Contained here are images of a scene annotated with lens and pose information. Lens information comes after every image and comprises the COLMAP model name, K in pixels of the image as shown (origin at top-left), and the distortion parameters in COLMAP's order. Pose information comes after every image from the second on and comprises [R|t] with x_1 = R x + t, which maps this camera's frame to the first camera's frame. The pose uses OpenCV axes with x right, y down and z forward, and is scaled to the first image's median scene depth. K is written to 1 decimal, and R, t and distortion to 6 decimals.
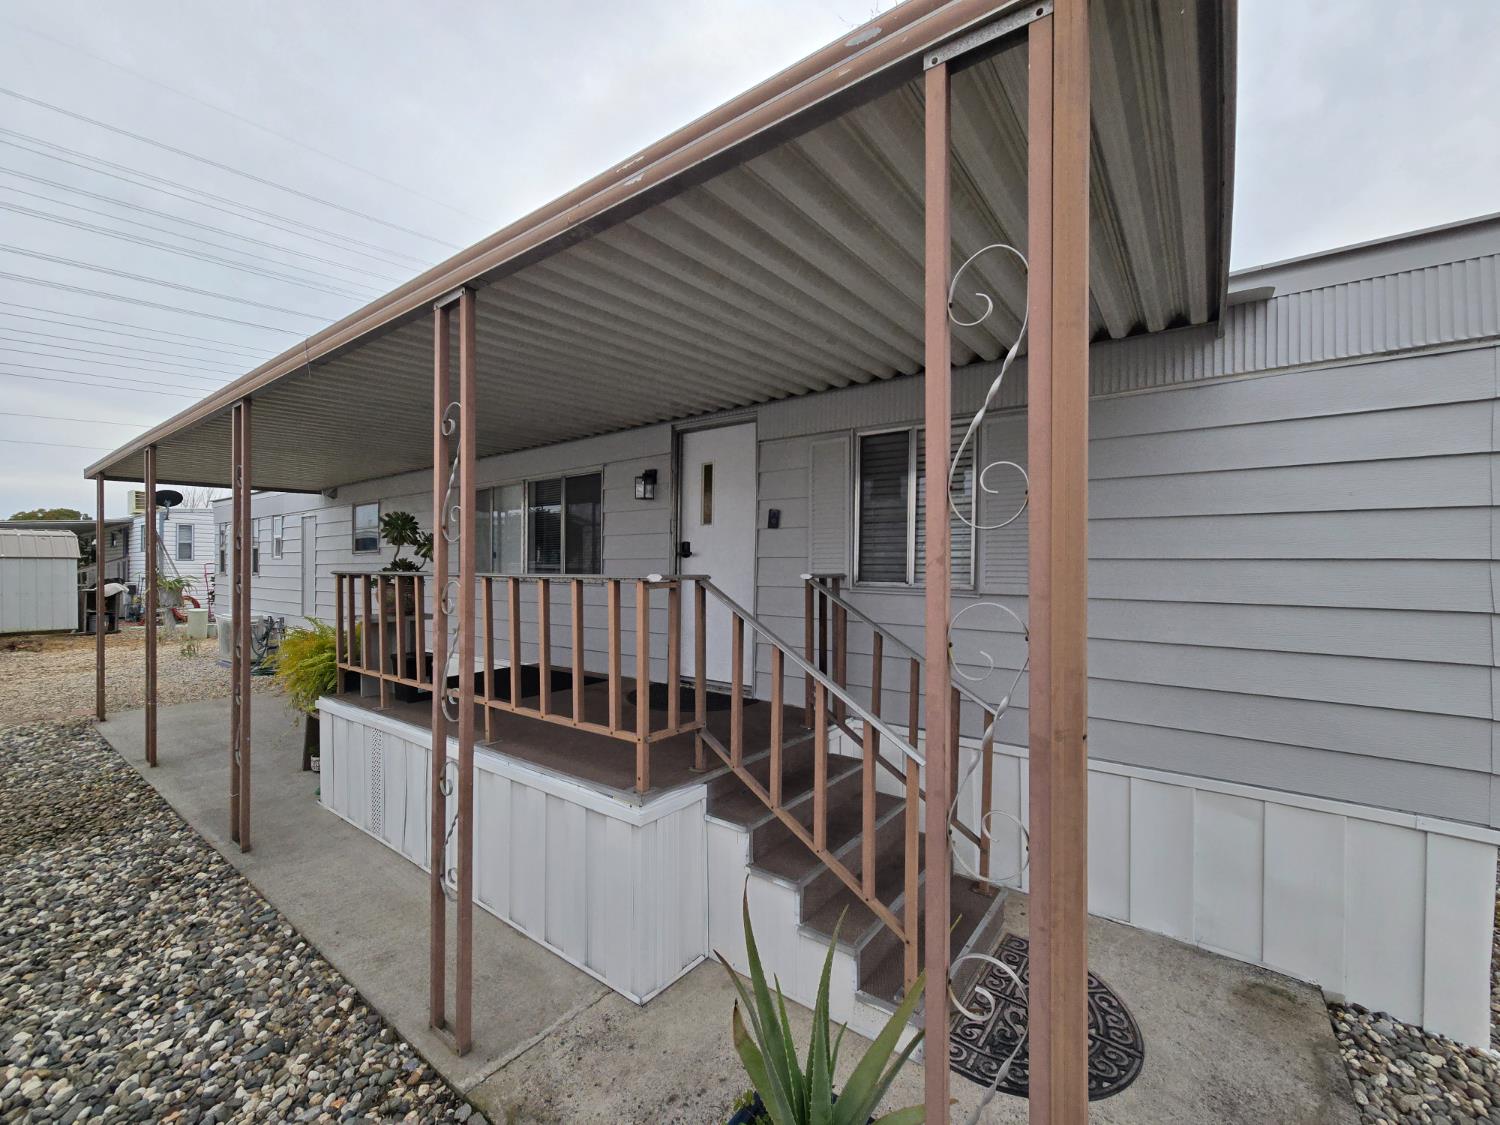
lens RADIAL K [[617.3, 0, 743.2], [0, 617.3, 575.2], [0, 0, 1]] dist [-0.003367, 0.005317]
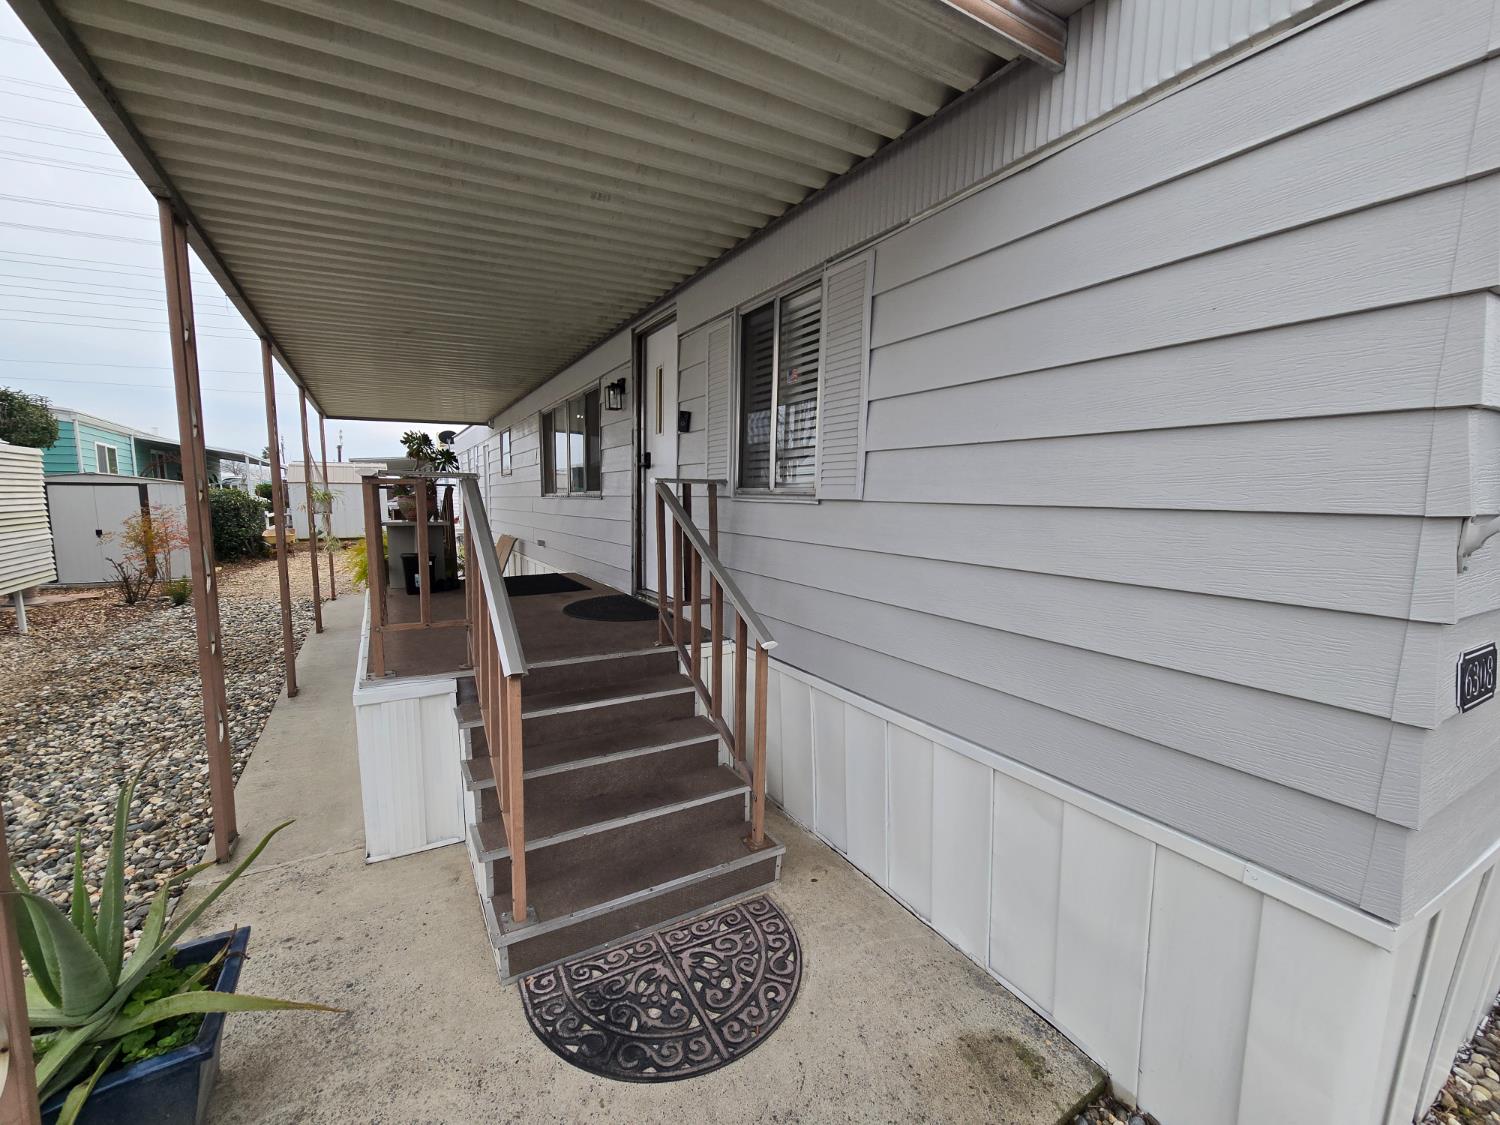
lens RADIAL K [[617.3, 0, 743.2], [0, 617.3, 575.2], [0, 0, 1]] dist [-0.003367, 0.005317]
pose [[0.921646, 0.052576, -0.384453, 0.649084], [-0.009286, 0.993483, 0.113602, 0.039405], [0.387920, -0.101131, 0.916128, 0.229285]]
